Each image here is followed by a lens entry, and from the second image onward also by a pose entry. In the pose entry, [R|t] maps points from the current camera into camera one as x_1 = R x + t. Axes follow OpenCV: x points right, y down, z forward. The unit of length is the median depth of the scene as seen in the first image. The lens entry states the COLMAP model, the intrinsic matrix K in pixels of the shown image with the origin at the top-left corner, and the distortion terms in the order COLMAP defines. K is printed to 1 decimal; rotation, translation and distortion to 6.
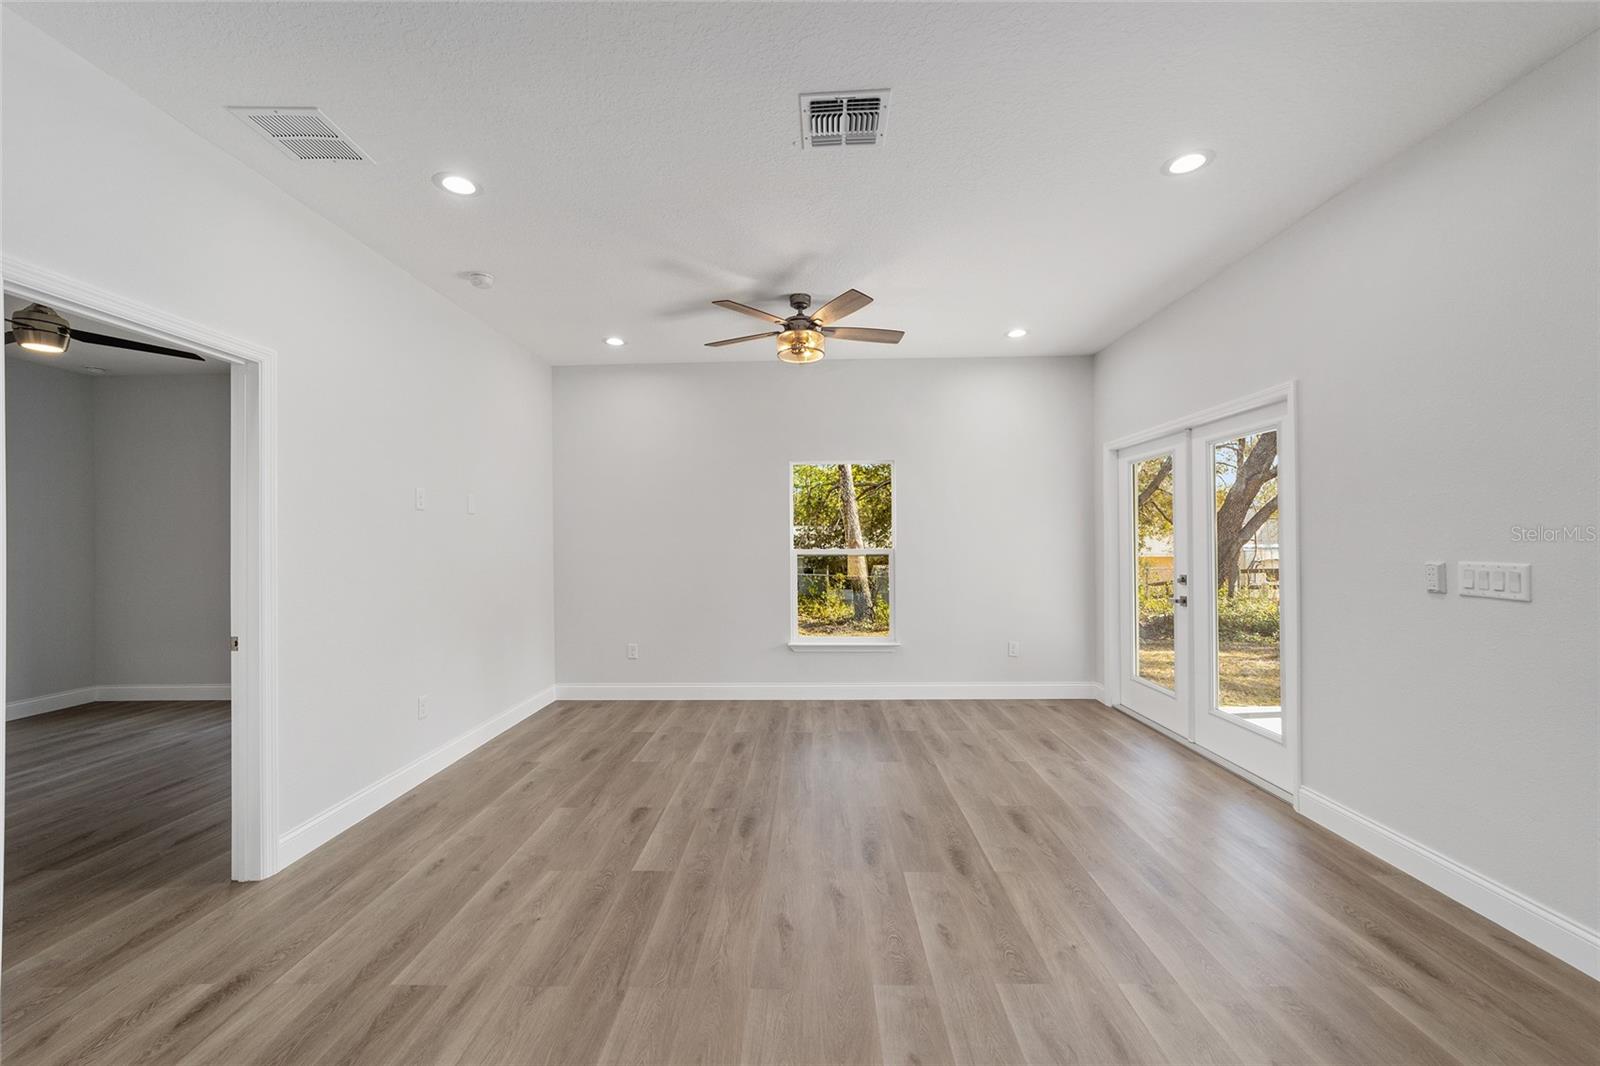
lens RADIAL K [[615.9, 0, 796.0], [0, 615.9, 533.9], [0, 0, 1]] dist [-0.012819, 0.006595]
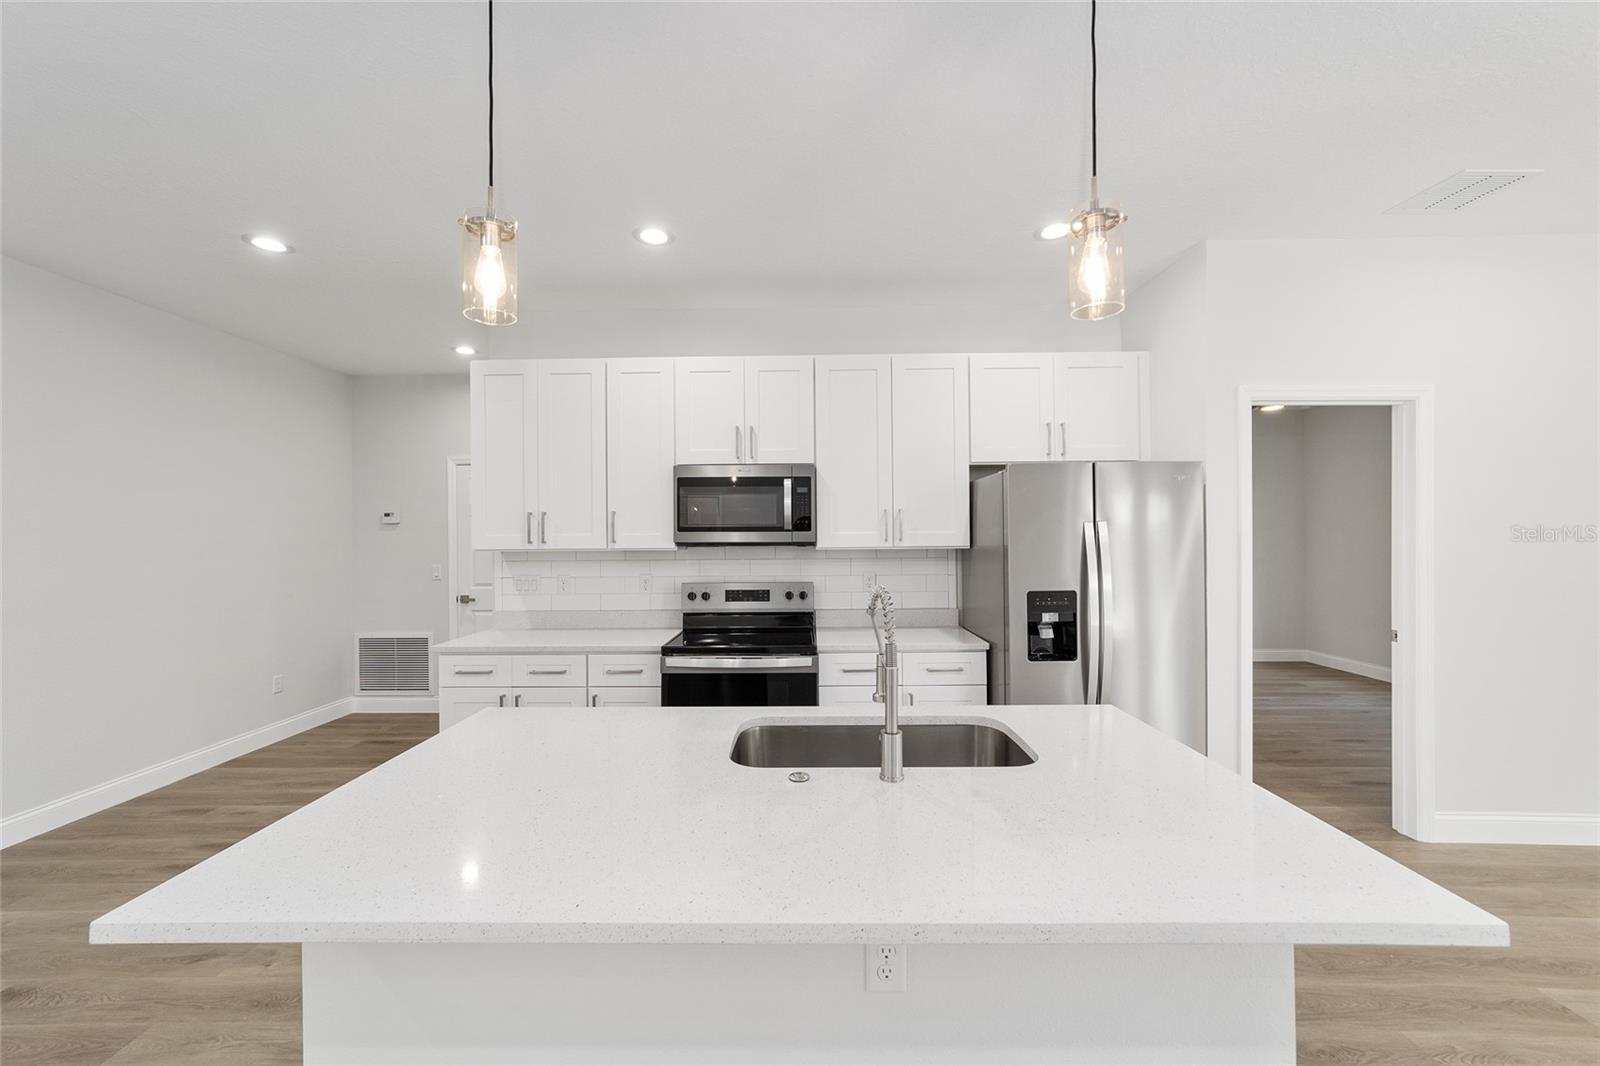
lens RADIAL K [[615.9, 0, 788.7], [0, 615.9, 538.4], [0, 0, 1]] dist [-0.012819, 0.006595]
pose [[0.010521, 0.016981, -0.999800, 0.227014], [0.015091, 0.999739, 0.017139, -0.043071], [0.999831, -0.015268, 0.010262, -0.171780]]
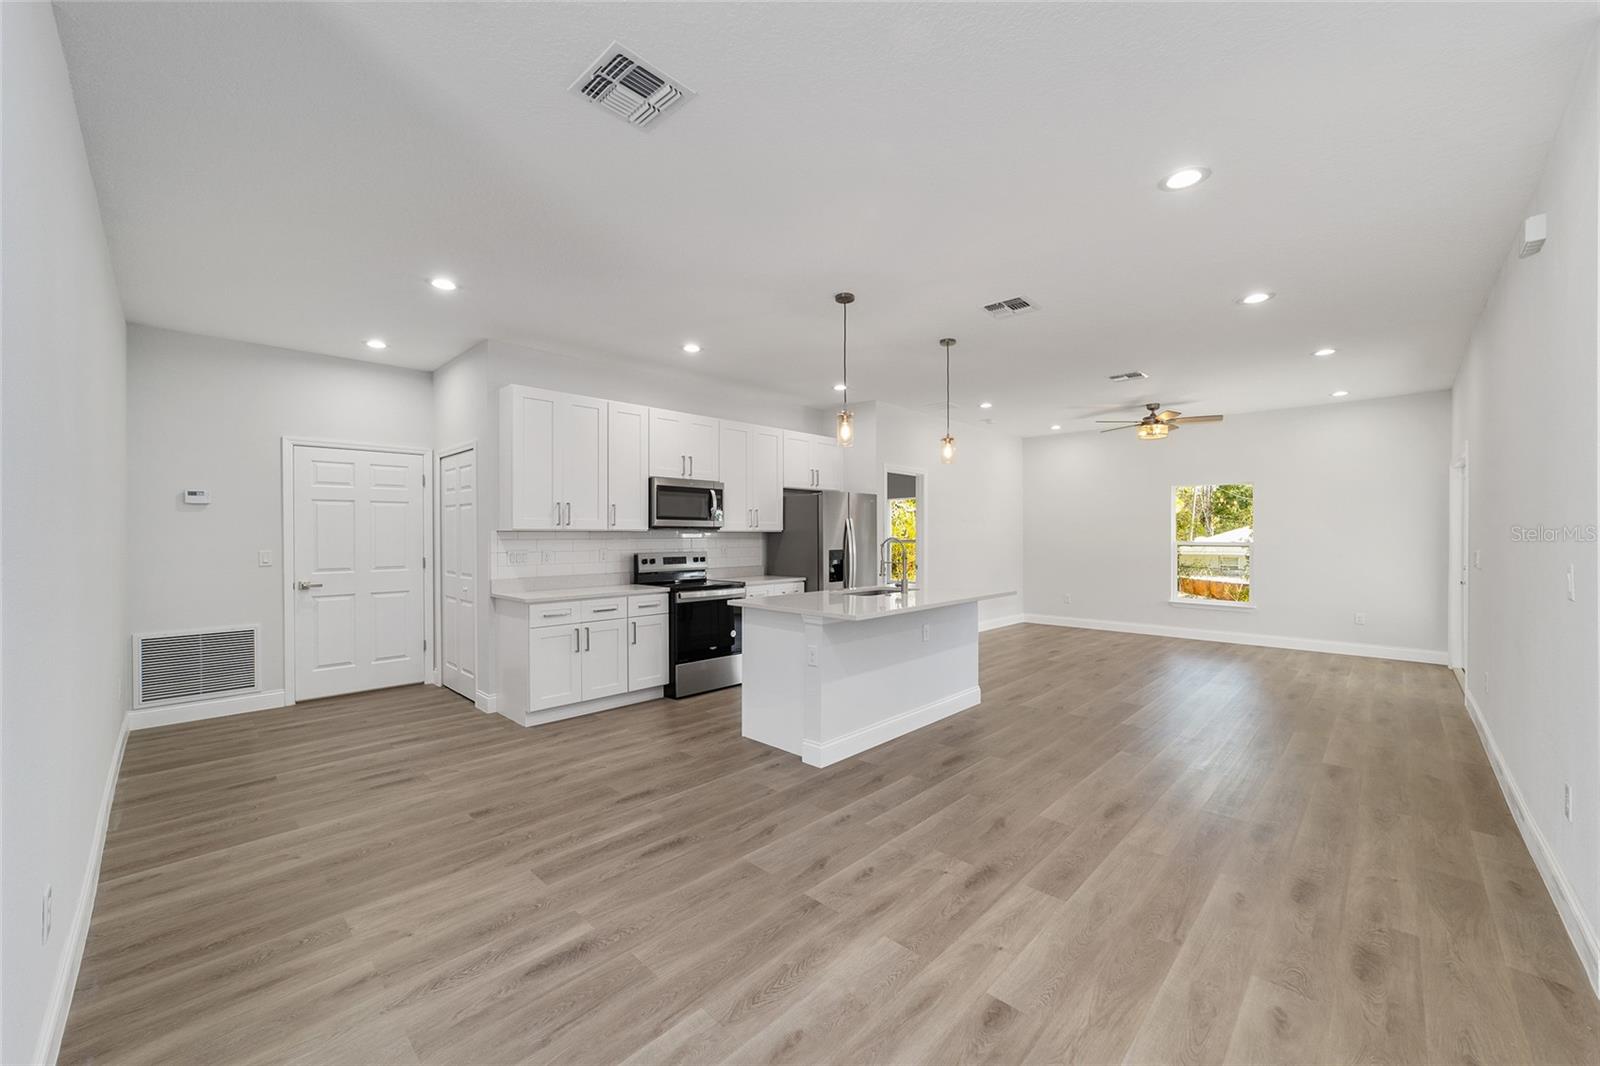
lens RADIAL K [[615.9, 0, 798.7], [0, 615.9, 541.2], [0, 0, 1]] dist [-0.012819, 0.006595]
pose [[0.736721, 0.017057, -0.675982, 0.585439], [-0.001799, 0.999728, 0.023266, -0.018395], [0.676195, -0.015924, 0.736551, -1.334913]]
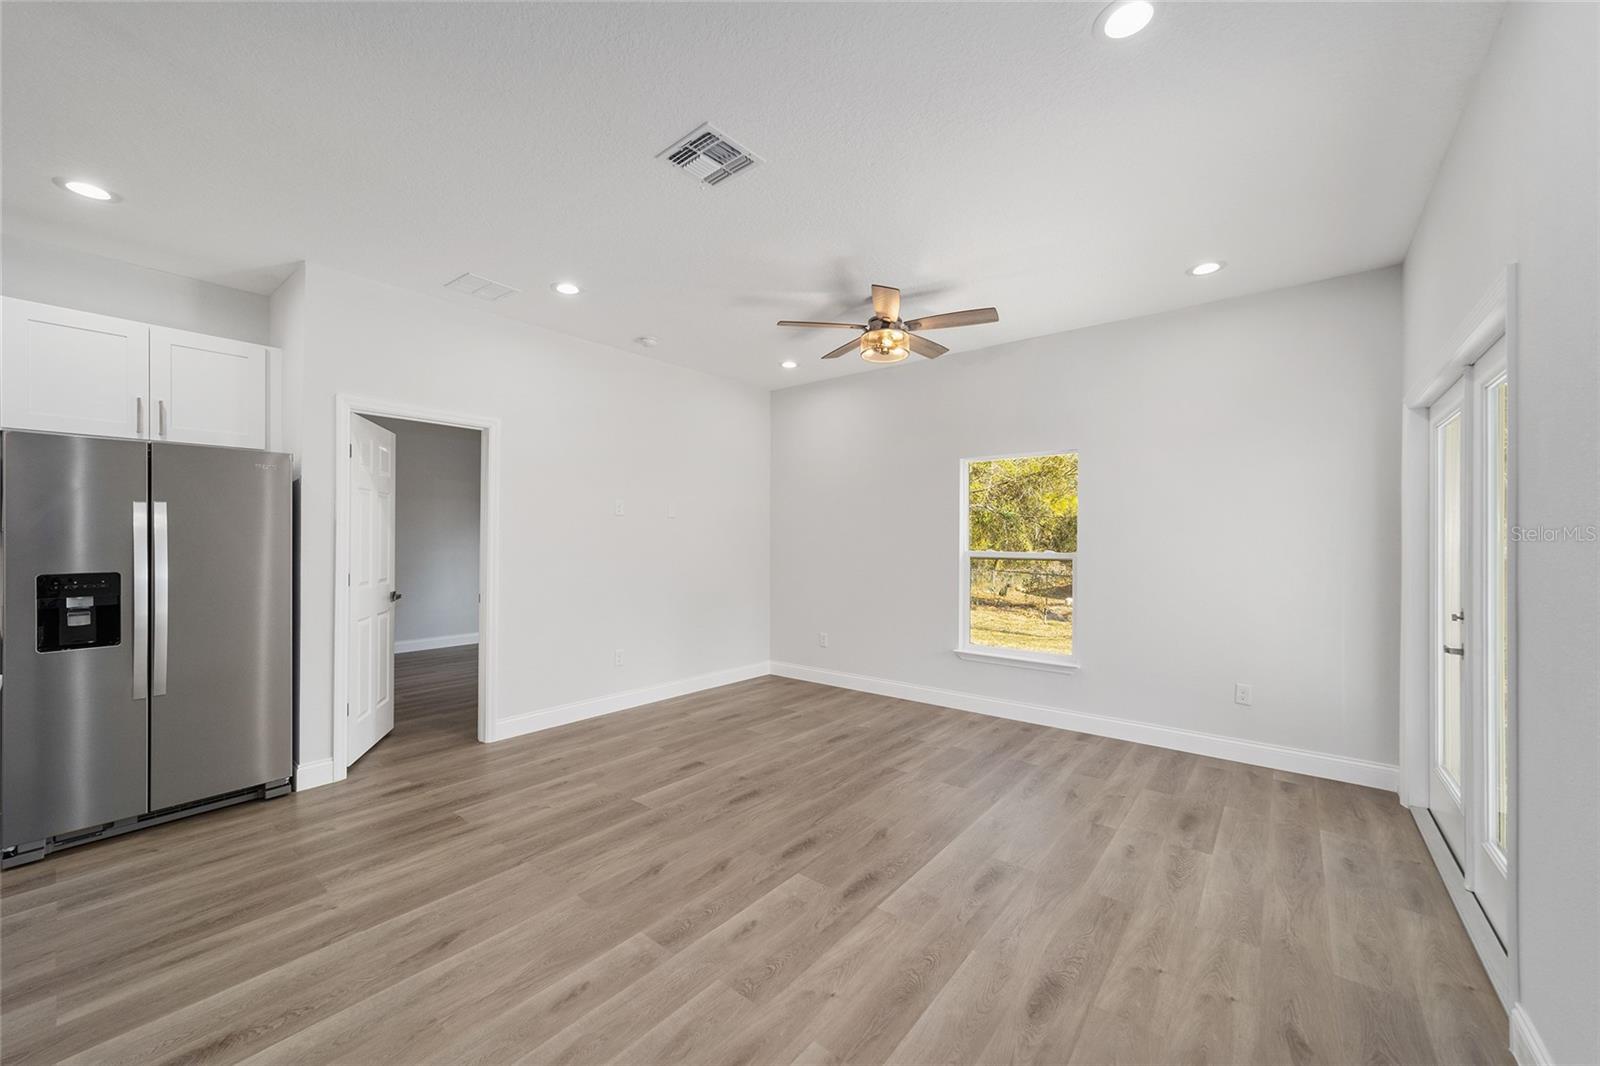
lens RADIAL K [[615.9, 0, 797.4], [0, 615.9, 533.9], [0, 0, 1]] dist [-0.012819, 0.006595]
pose [[0.792415, 0.007594, -0.609935, 0.623827], [-0.005596, 0.999971, 0.005179, -0.007802], [0.609956, -0.000690, 0.792435, 0.161586]]
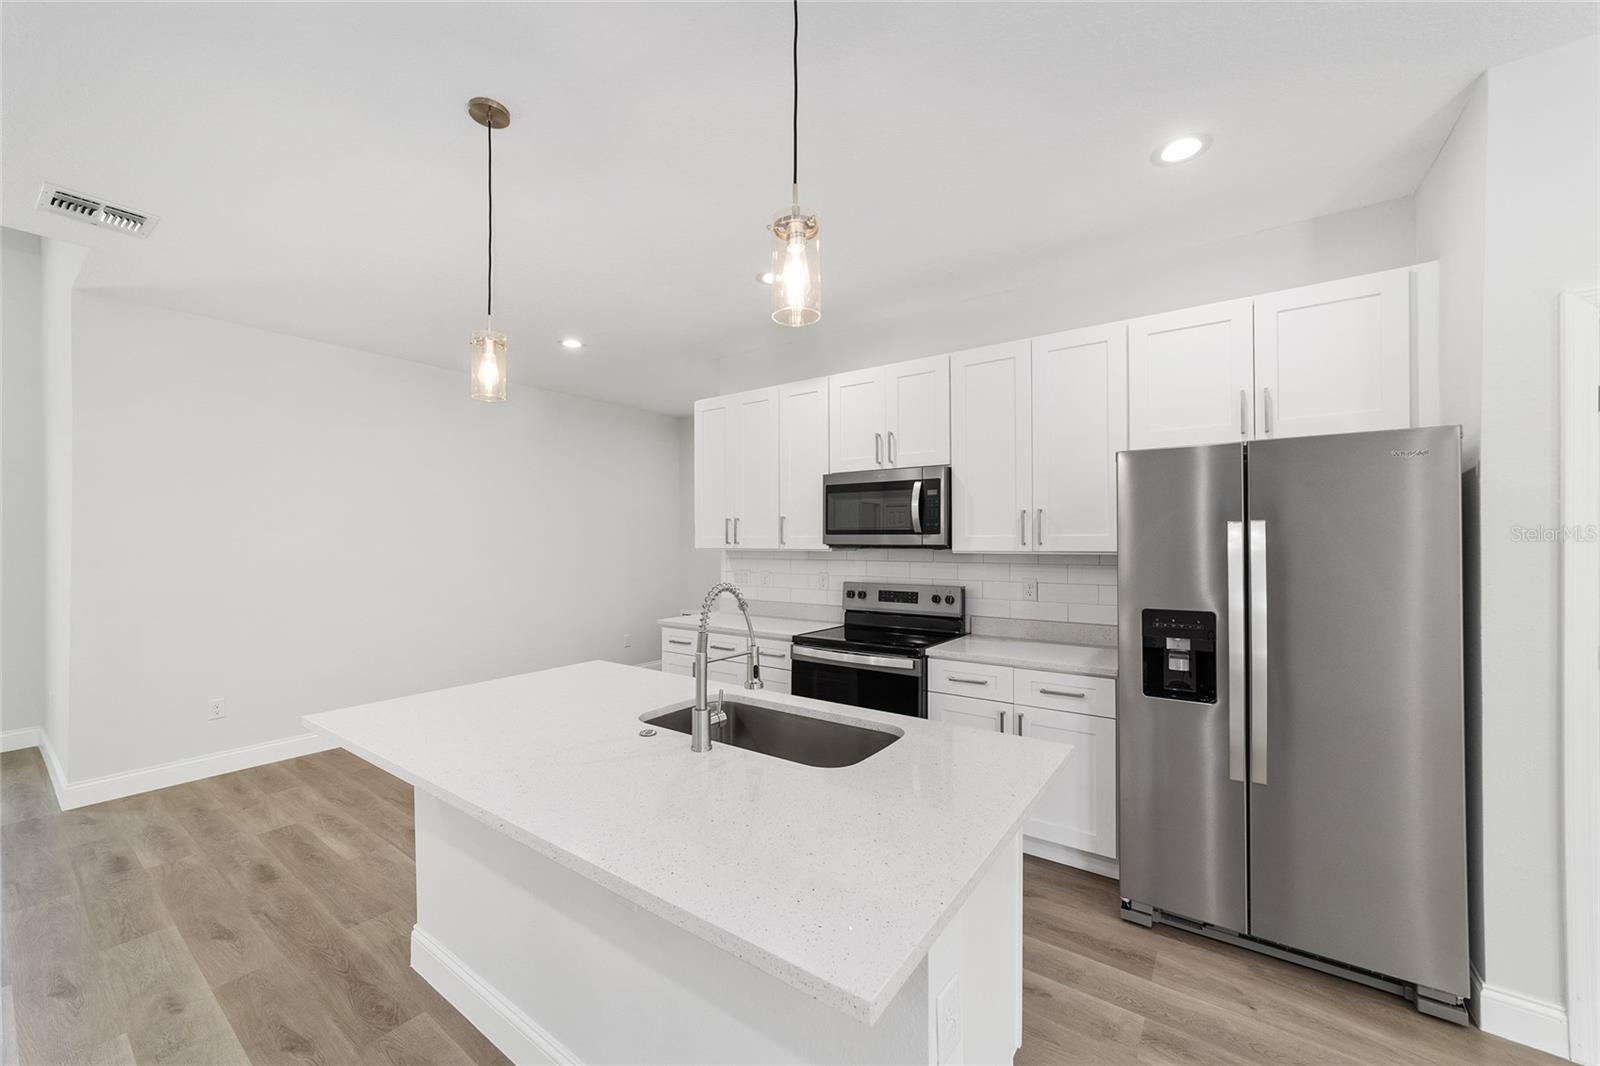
lens RADIAL K [[615.9, 0, 795.9], [0, 615.9, 537.6], [0, 0, 1]] dist [-0.012819, 0.006595]
pose [[-0.567992, 0.010242, -0.822970, 0.158400], [0.015115, 0.999884, 0.002012, -0.036130], [0.822895, -0.011297, -0.568081, 0.269919]]
